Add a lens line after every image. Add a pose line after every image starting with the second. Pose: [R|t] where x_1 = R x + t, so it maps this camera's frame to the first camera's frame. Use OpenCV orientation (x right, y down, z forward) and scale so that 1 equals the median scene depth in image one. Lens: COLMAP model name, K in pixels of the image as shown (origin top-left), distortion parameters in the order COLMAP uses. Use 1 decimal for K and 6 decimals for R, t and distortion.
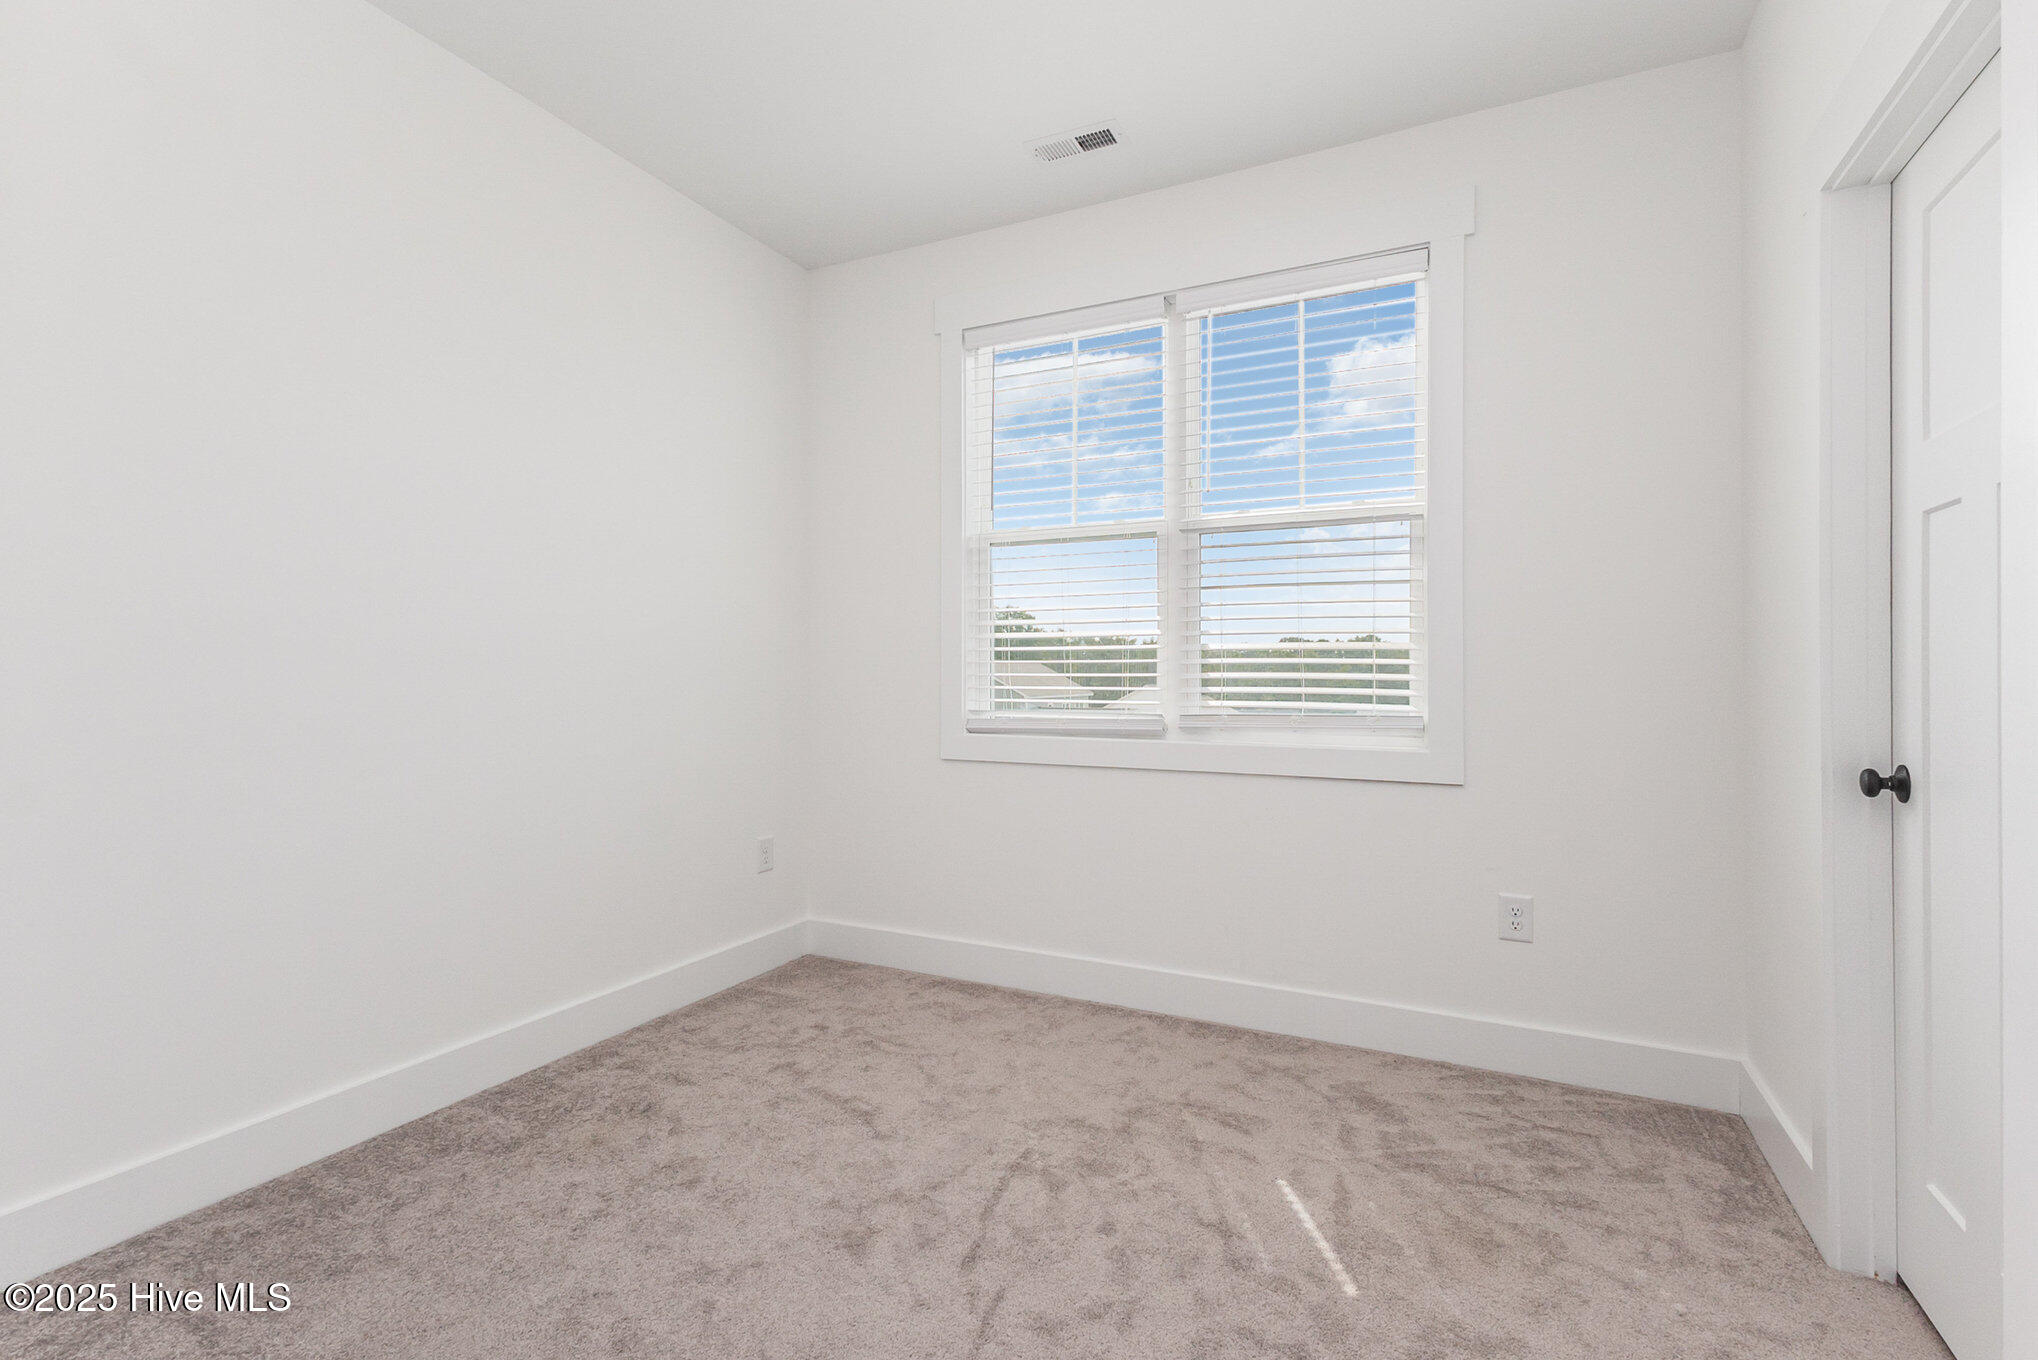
lens RADIAL K [[944.1, 0, 1033.9], [0, 944.1, 678.8], [0, 0, 1]] dist [0.015033, -0.006645]
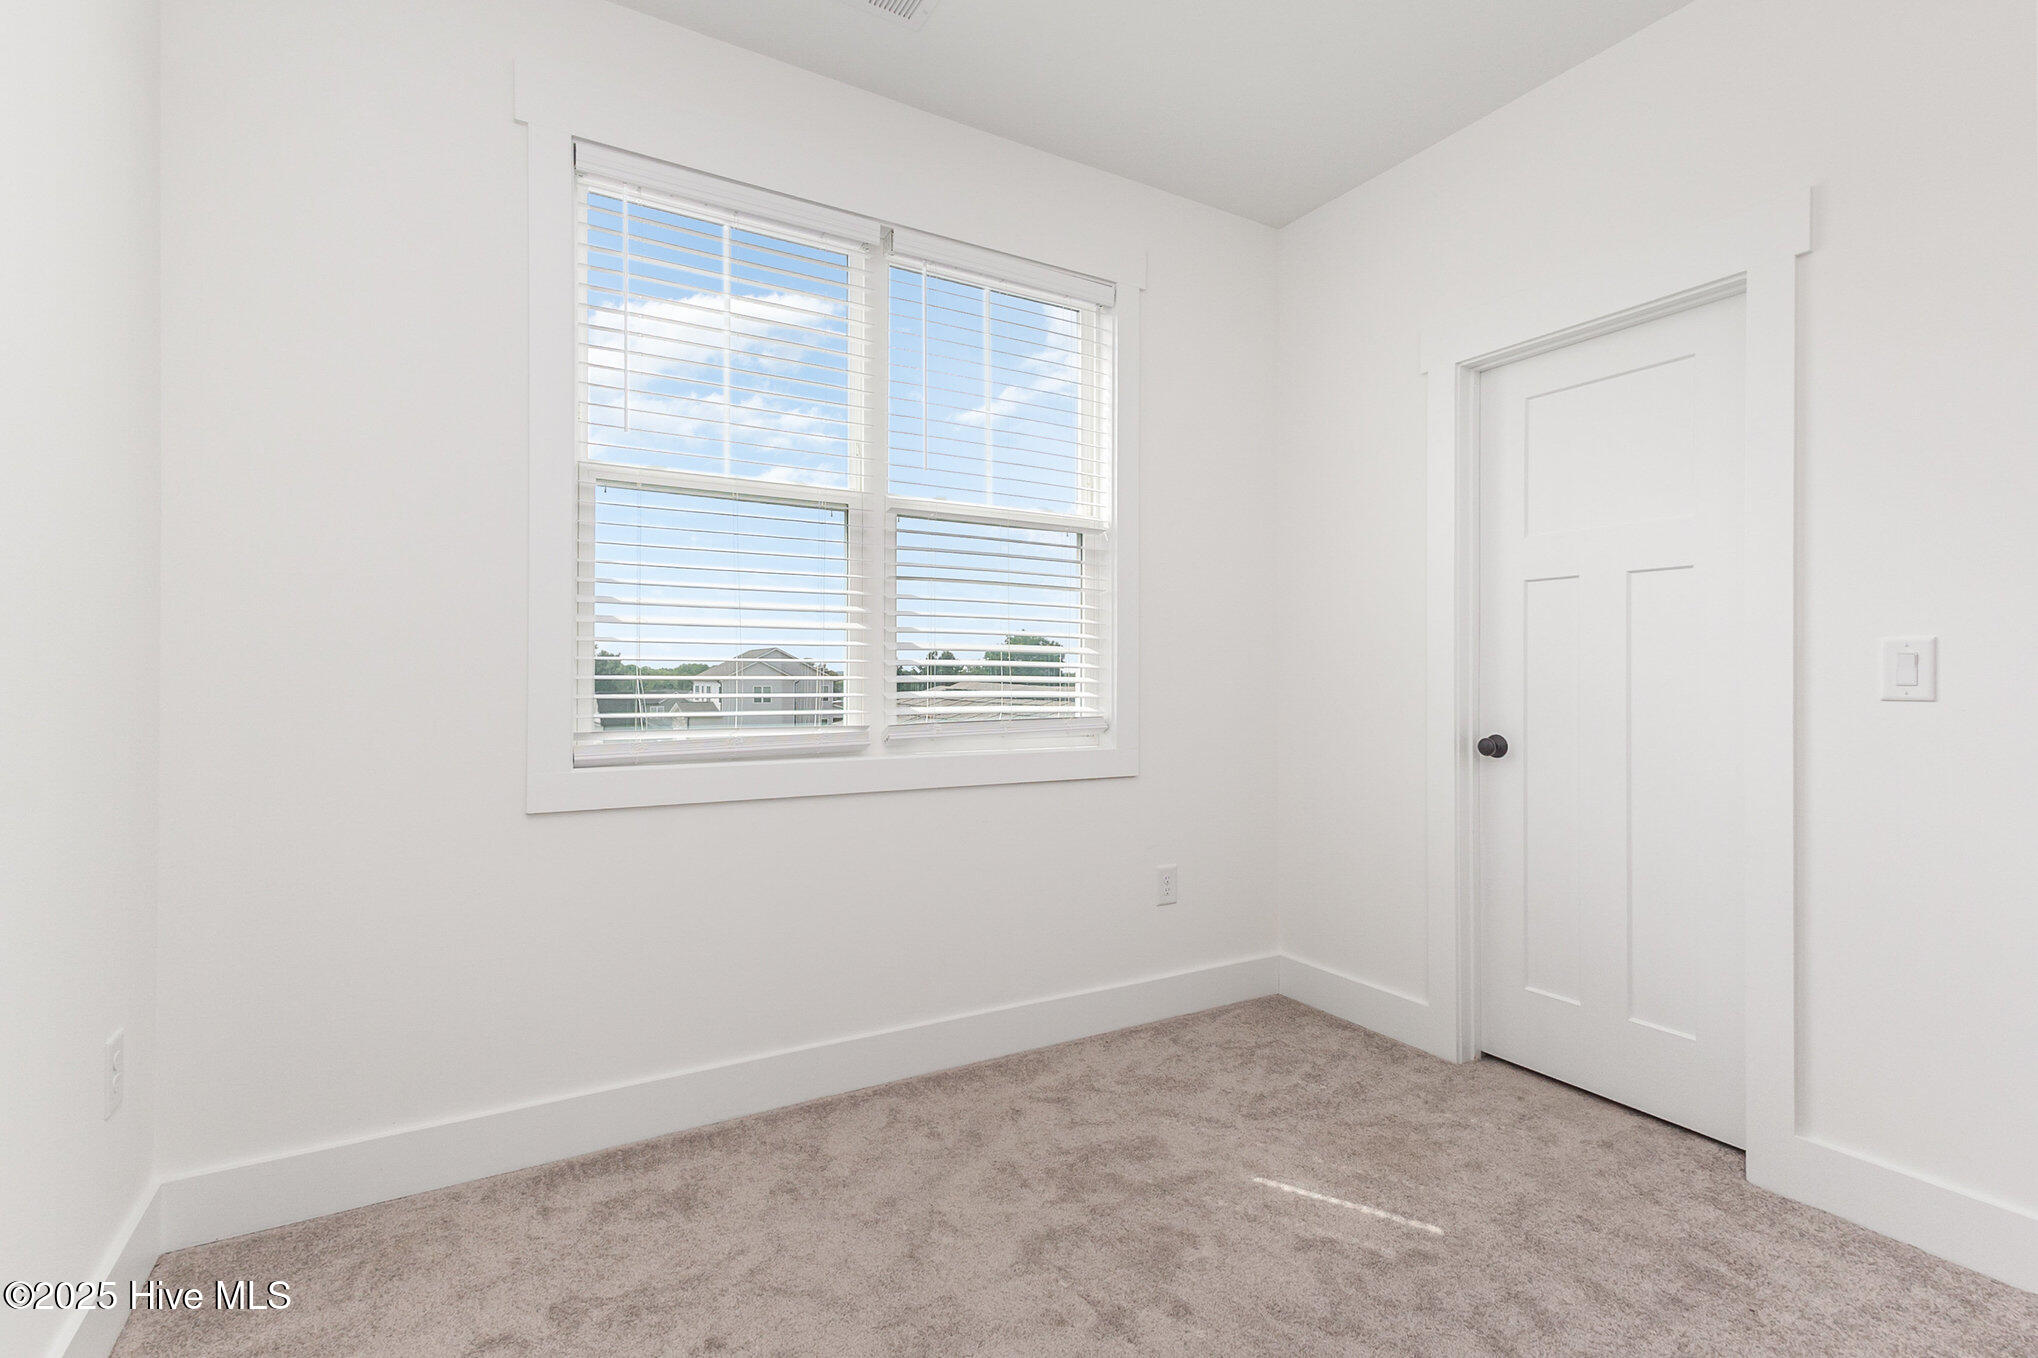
lens RADIAL K [[944.1, 0, 1025.0], [0, 944.1, 671.4], [0, 0, 1]] dist [0.015033, -0.006645]
pose [[0.552610, -0.000519, 0.833440, -0.496369], [0.001521, 0.999999, -0.000385, -0.010118], [-0.833439, 0.001480, 0.552610, 0.440396]]
